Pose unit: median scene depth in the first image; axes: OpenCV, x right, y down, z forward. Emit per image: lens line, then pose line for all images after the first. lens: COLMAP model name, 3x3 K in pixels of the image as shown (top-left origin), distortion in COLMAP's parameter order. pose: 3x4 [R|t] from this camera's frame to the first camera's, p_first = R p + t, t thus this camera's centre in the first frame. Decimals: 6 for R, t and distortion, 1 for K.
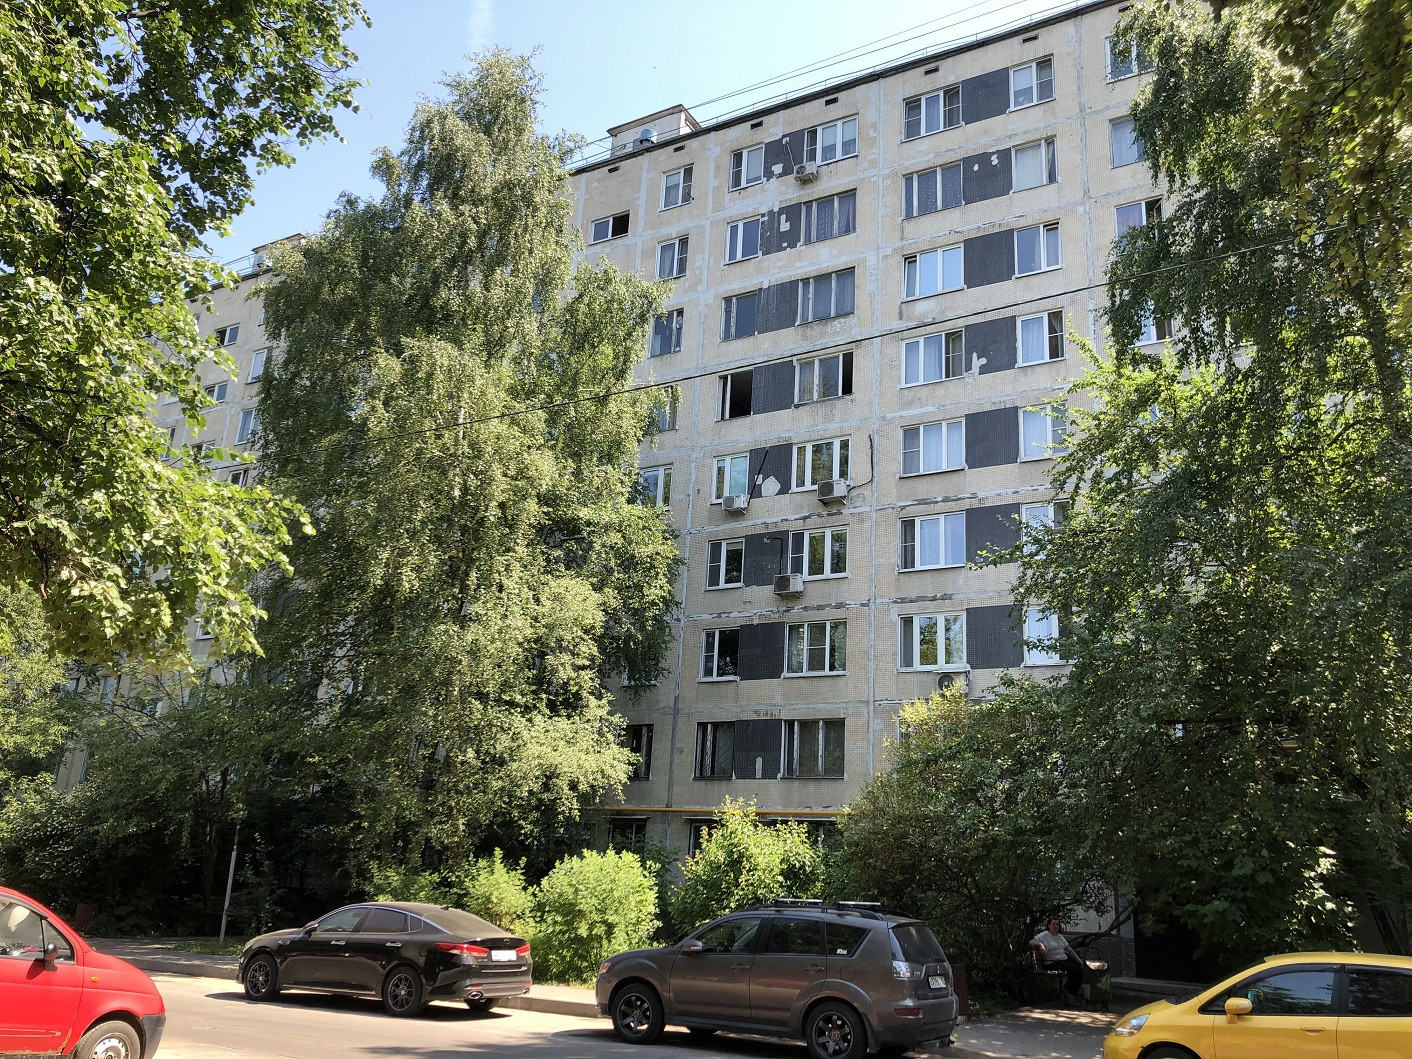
lens RADIAL K [[1174.1, 0, 736.4], [0, 1174.1, 523.5], [0, 0, 1]] dist [0.017796, -0.019438]
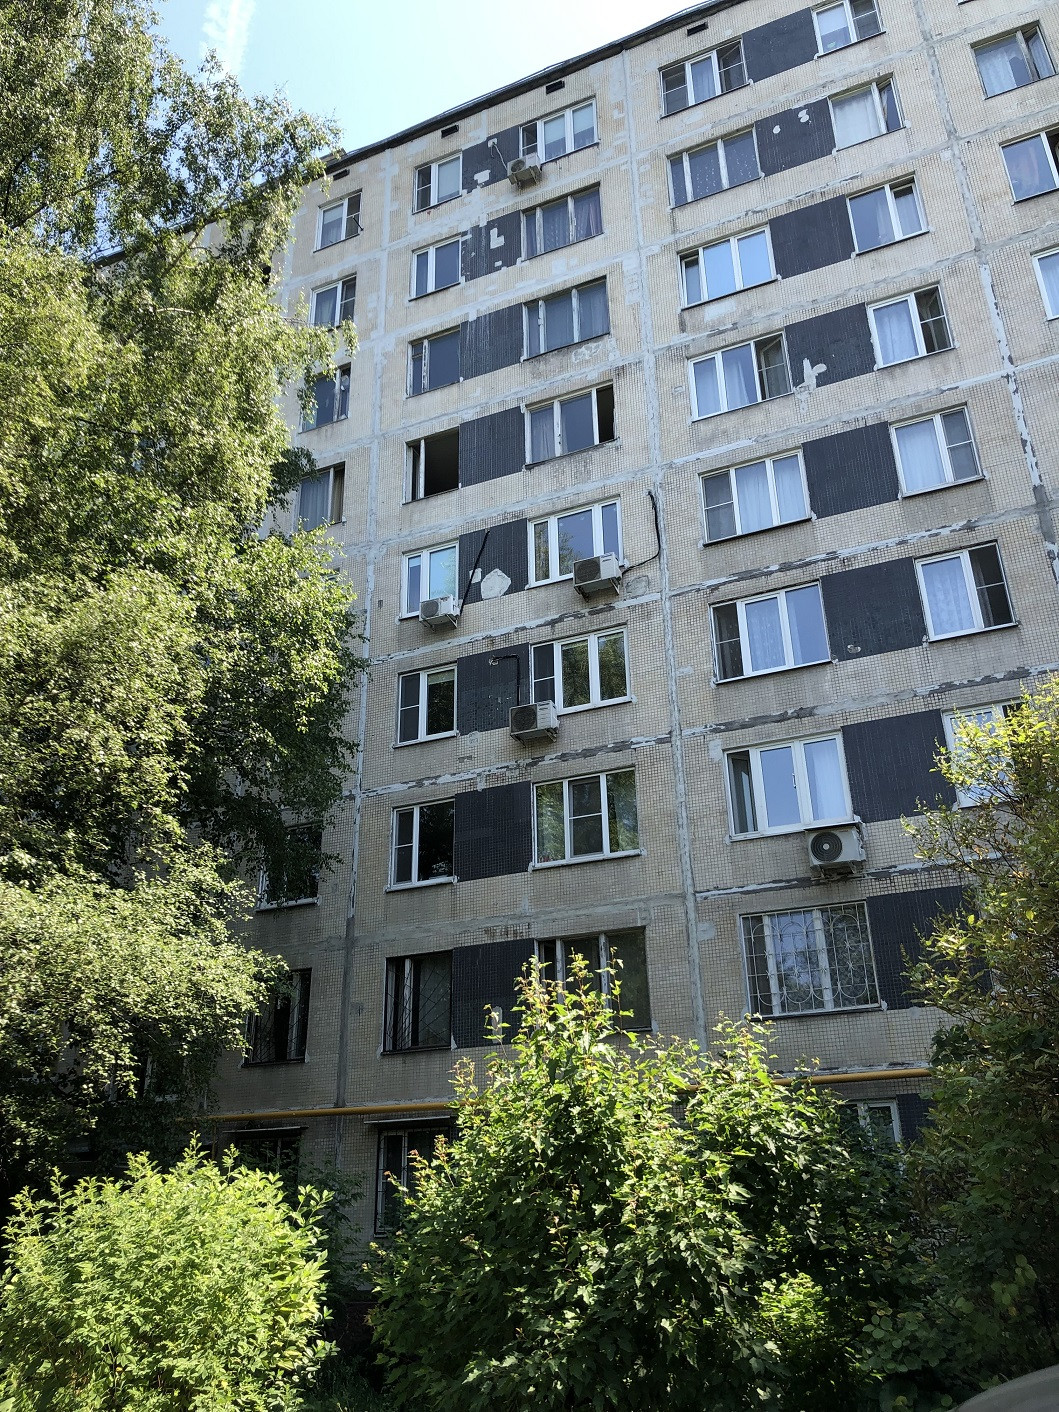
lens RADIAL K [[1174.1, 0, 524.6], [0, 1174.1, 707.6], [0, 0, 1]] dist [0.017796, -0.019438]
pose [[0.993623, -0.018183, 0.111275, -0.028196], [0.032313, 0.991436, -0.126534, 0.122097], [-0.108022, 0.129323, 0.985701, 0.392277]]
